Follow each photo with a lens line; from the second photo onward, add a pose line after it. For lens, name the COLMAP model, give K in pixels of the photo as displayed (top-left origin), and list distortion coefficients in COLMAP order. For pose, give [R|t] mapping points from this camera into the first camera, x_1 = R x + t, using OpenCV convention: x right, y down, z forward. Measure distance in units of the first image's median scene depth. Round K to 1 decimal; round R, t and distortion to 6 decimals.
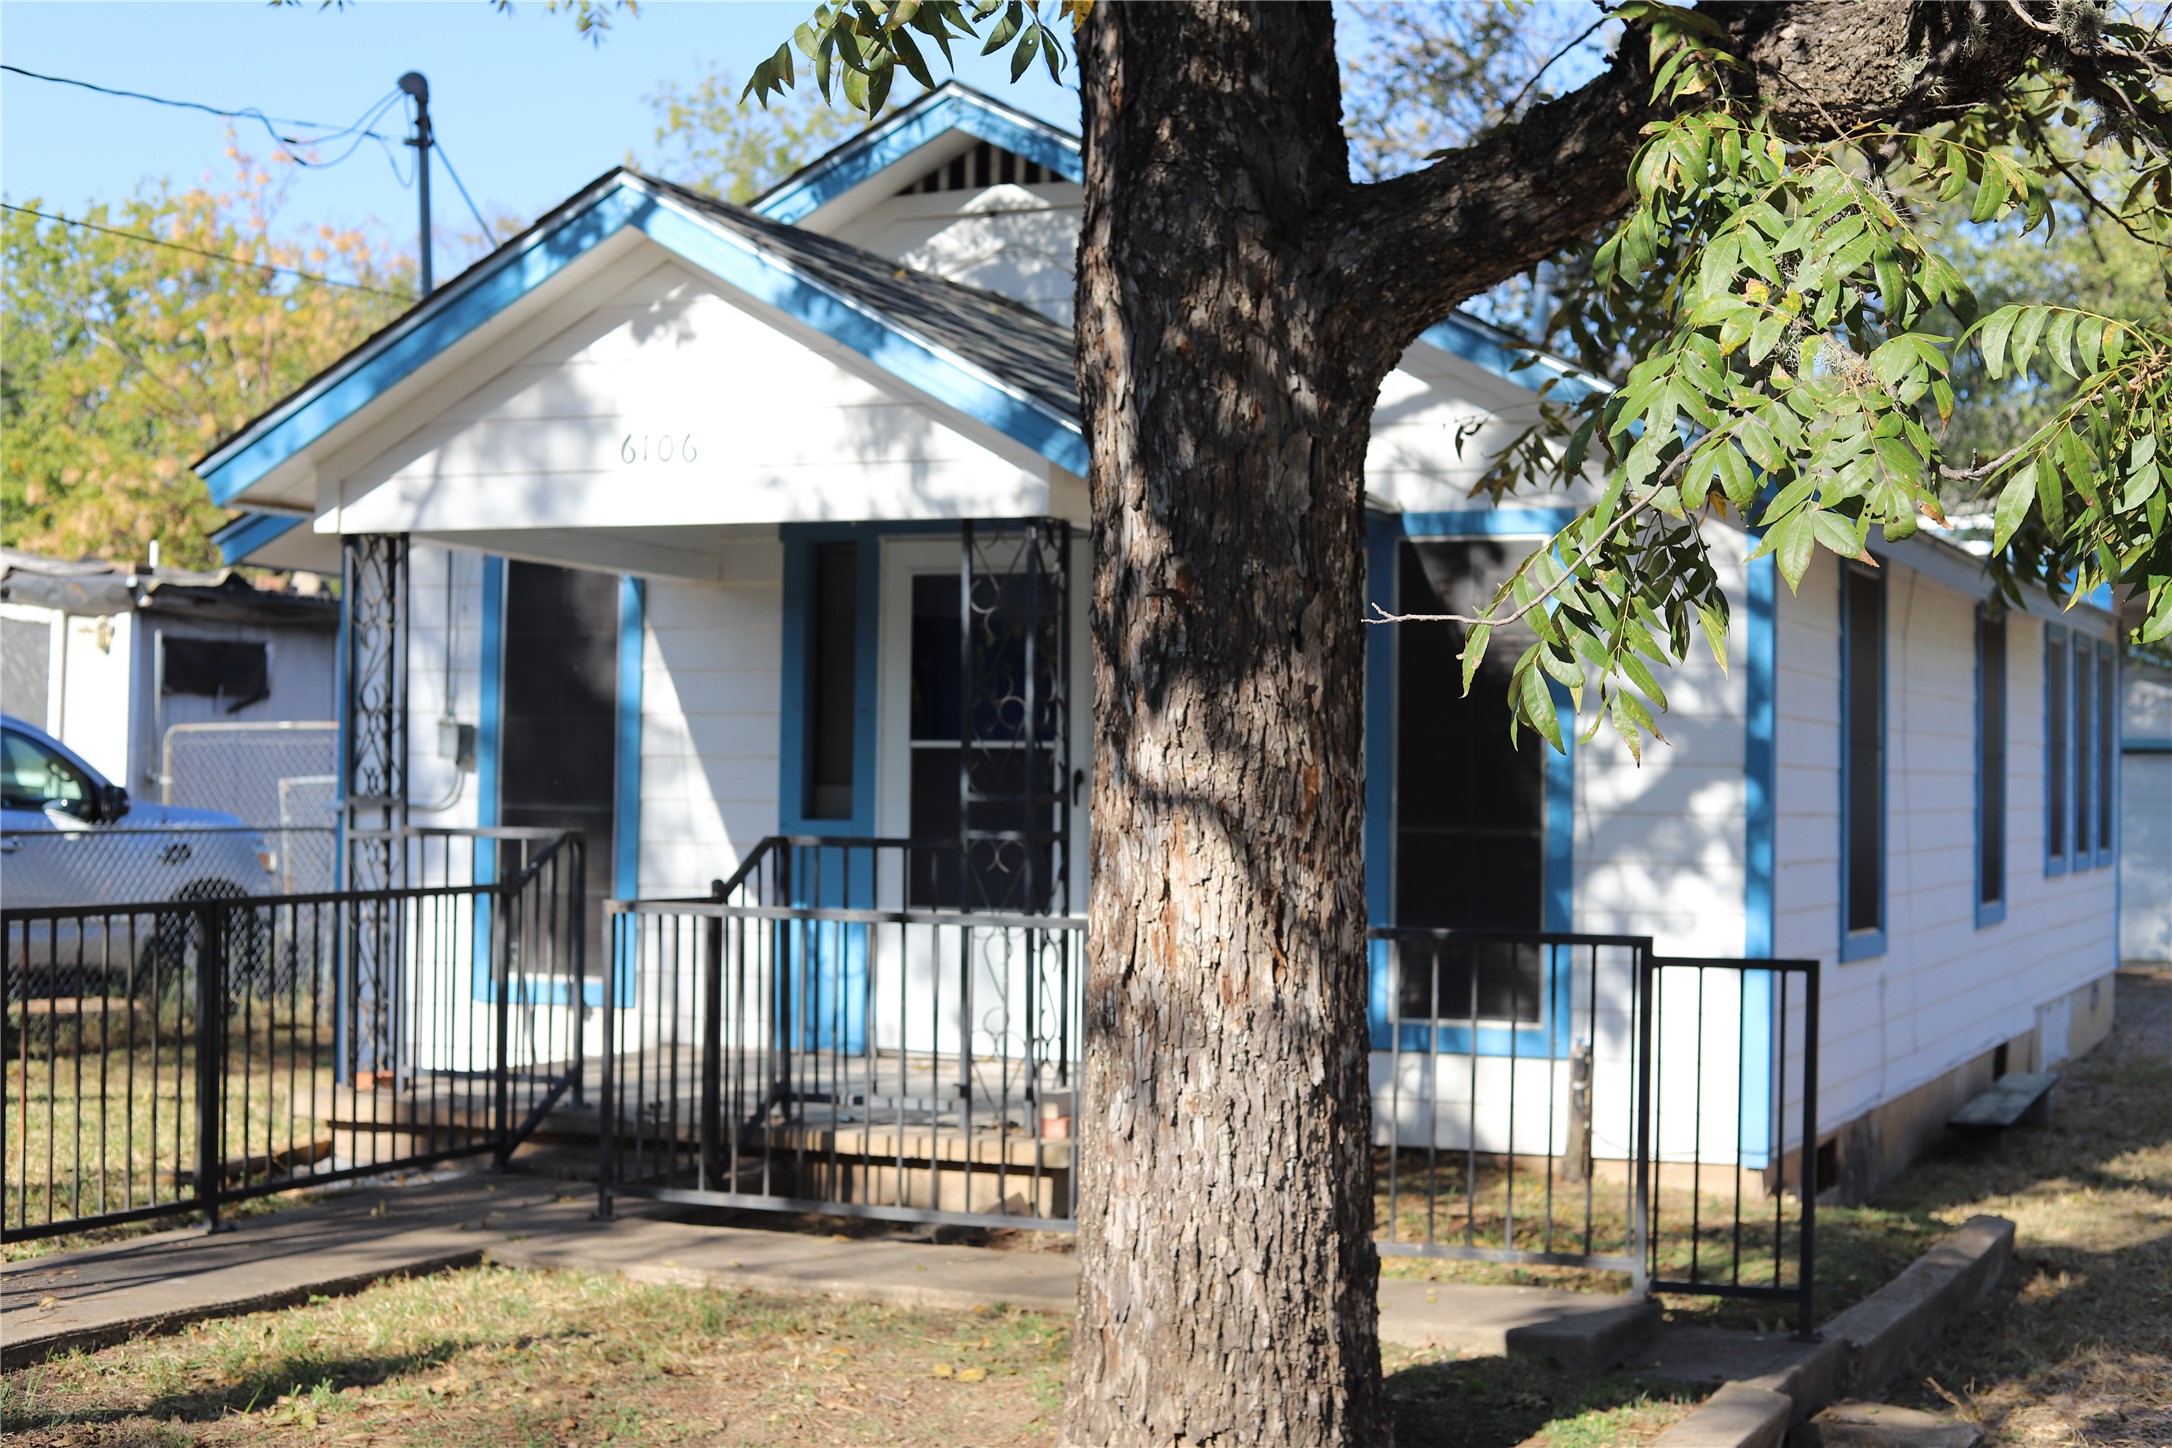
lens RADIAL K [[3155.2, 0, 1086.0], [0, 3155.2, 724.0], [0, 0, 1]] dist [-0.097165, 0.000072]
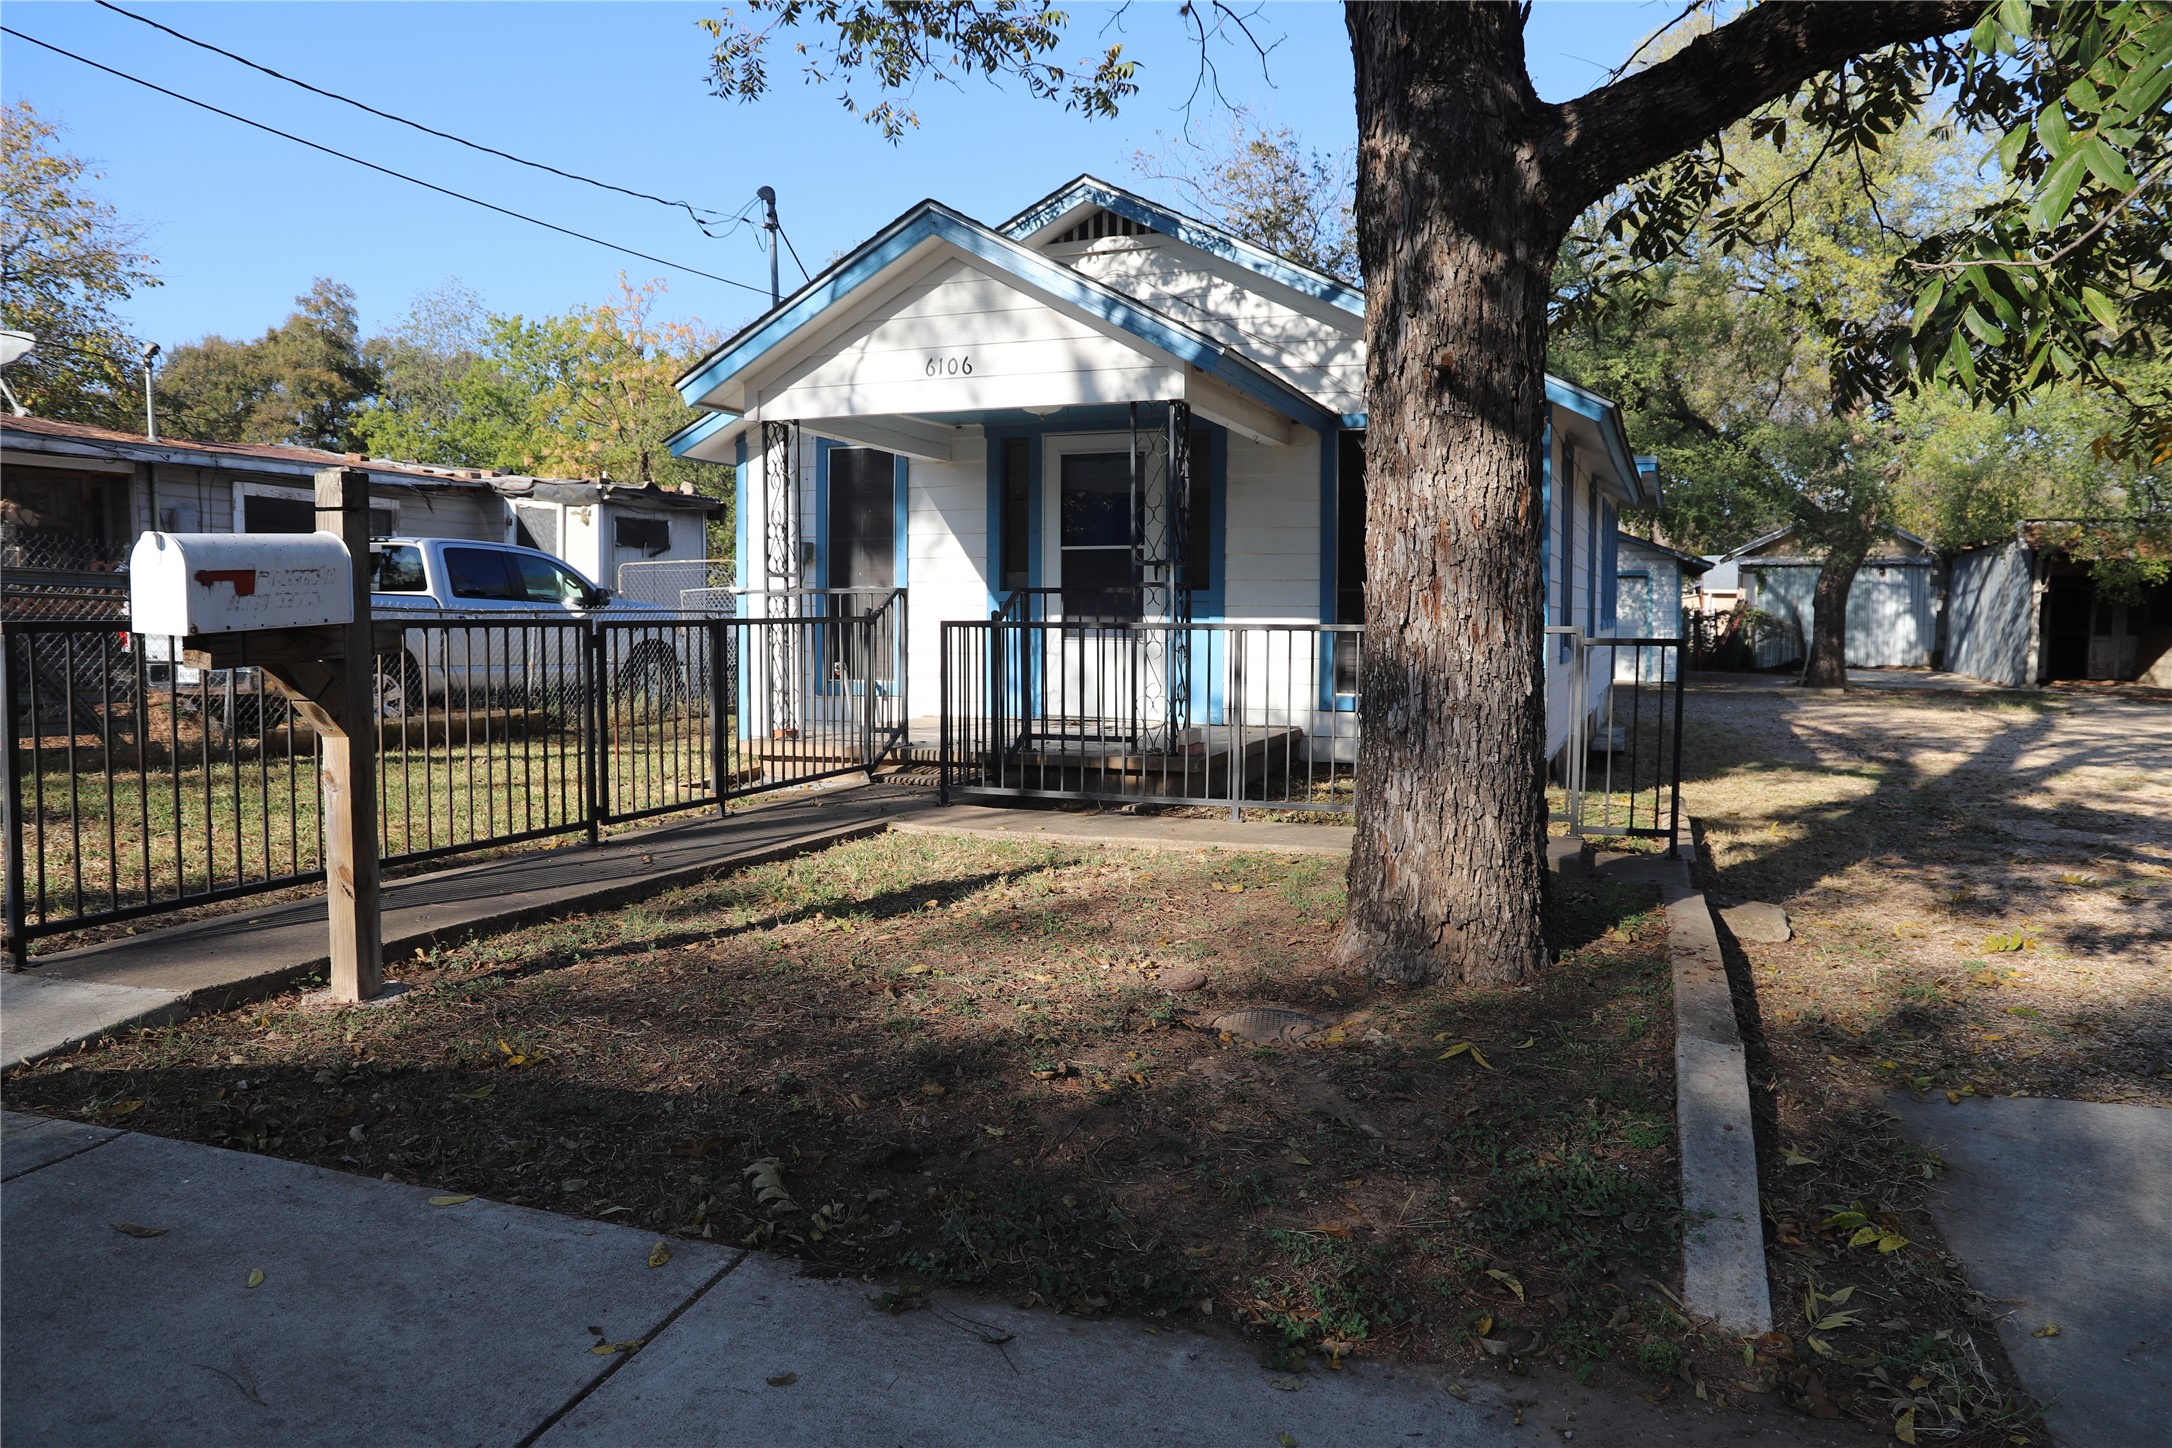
lens RADIAL K [[1496.4, 0, 1073.6], [0, 1496.4, 719.4], [0, 0, 1]] dist [-0.129457, 0.098249]
pose [[0.999248, -0.013640, 0.036291, -0.093455], [0.010307, 0.995844, 0.090485, 0.031178], [-0.037374, -0.090043, 0.995236, 0.153557]]
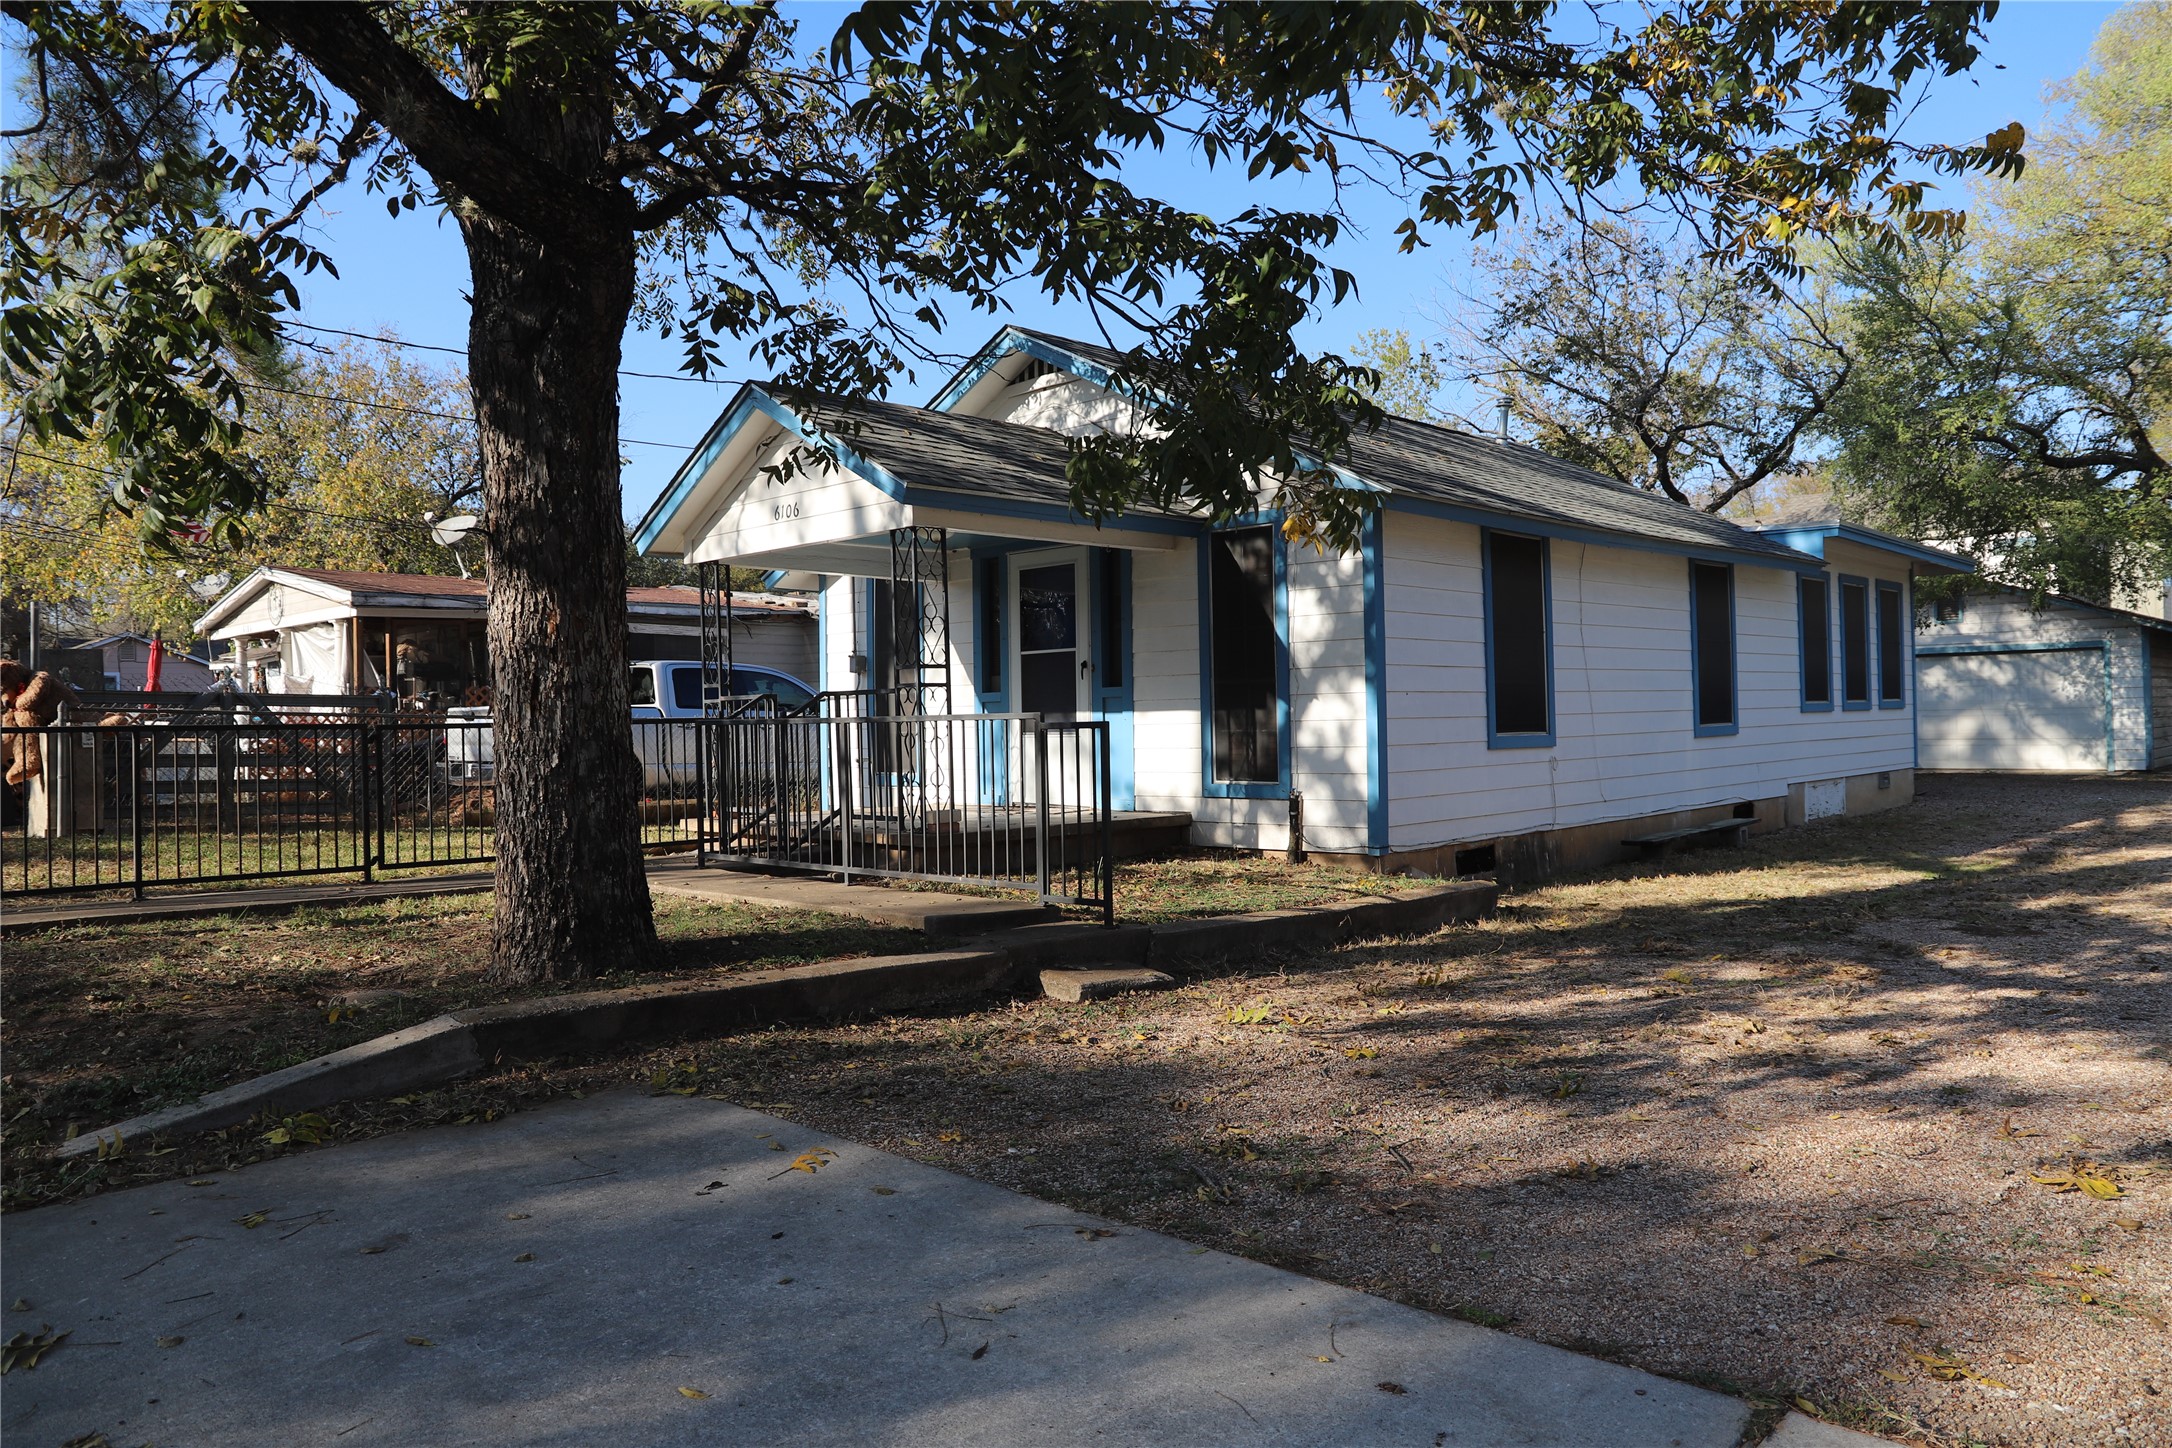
lens RADIAL K [[1496.4, 0, 1073.6], [0, 1496.4, 719.4], [0, 0, 1]] dist [-0.129457, 0.098249]
pose [[0.925606, -0.032858, -0.377060, 0.395537], [0.040091, 0.999132, 0.011348, 0.046027], [0.376360, -0.025620, 0.926119, 0.132156]]
